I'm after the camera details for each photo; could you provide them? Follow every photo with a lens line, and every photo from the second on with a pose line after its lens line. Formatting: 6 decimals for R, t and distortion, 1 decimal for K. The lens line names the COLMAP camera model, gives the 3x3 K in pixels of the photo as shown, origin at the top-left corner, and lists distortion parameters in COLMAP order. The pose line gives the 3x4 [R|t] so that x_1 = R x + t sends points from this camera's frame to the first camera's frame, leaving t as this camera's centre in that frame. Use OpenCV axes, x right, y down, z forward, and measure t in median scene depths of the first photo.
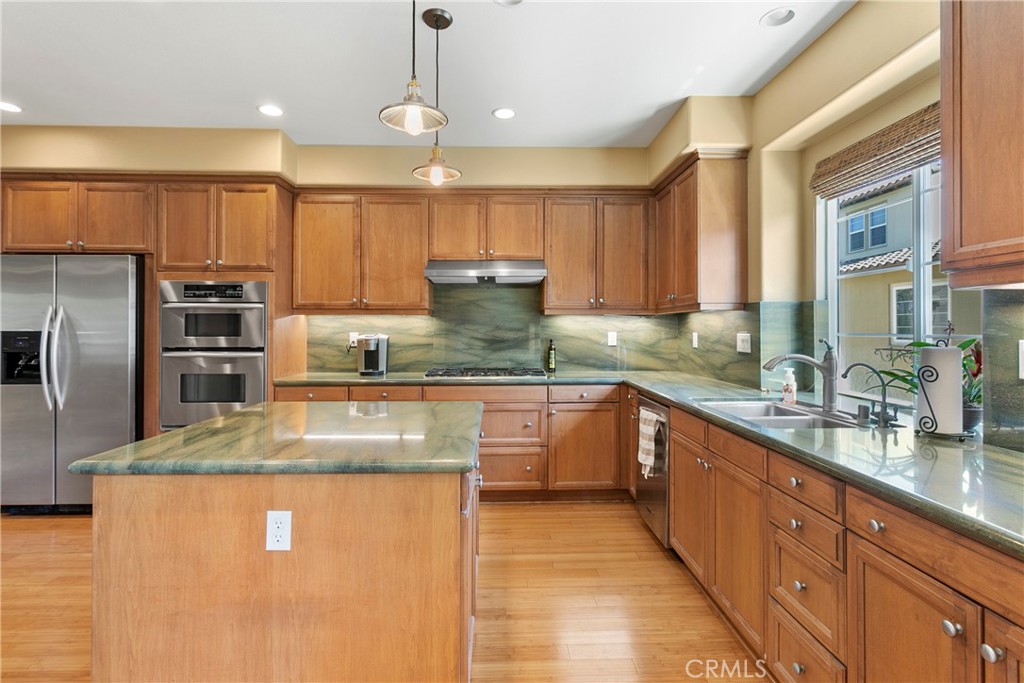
lens RADIAL K [[492.9, 0, 512.3], [0, 492.9, 330.7], [0, 0, 1]] dist [0.003821, -0.002523]
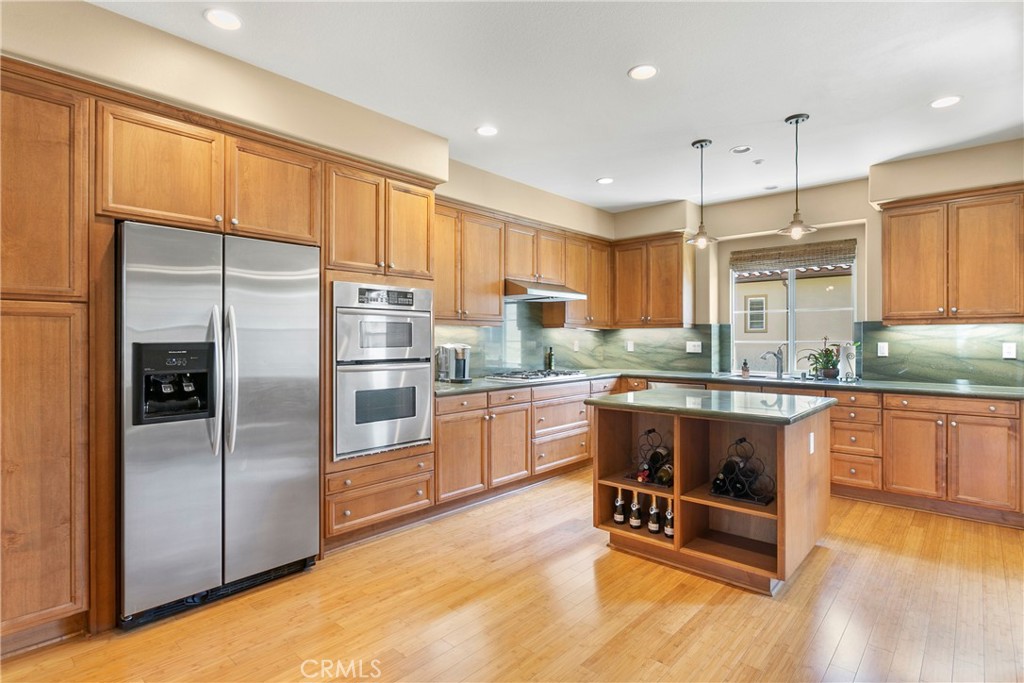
lens RADIAL K [[515.5, 0, 509.9], [0, 515.5, 342.6], [0, 0, 1]] dist [0.001116, 0.000077]
pose [[0.697239, -0.004865, 0.716823, -1.116029], [0.002621, 0.999988, 0.004237, -0.000188], [-0.716834, -0.001076, 0.697243, 0.176523]]
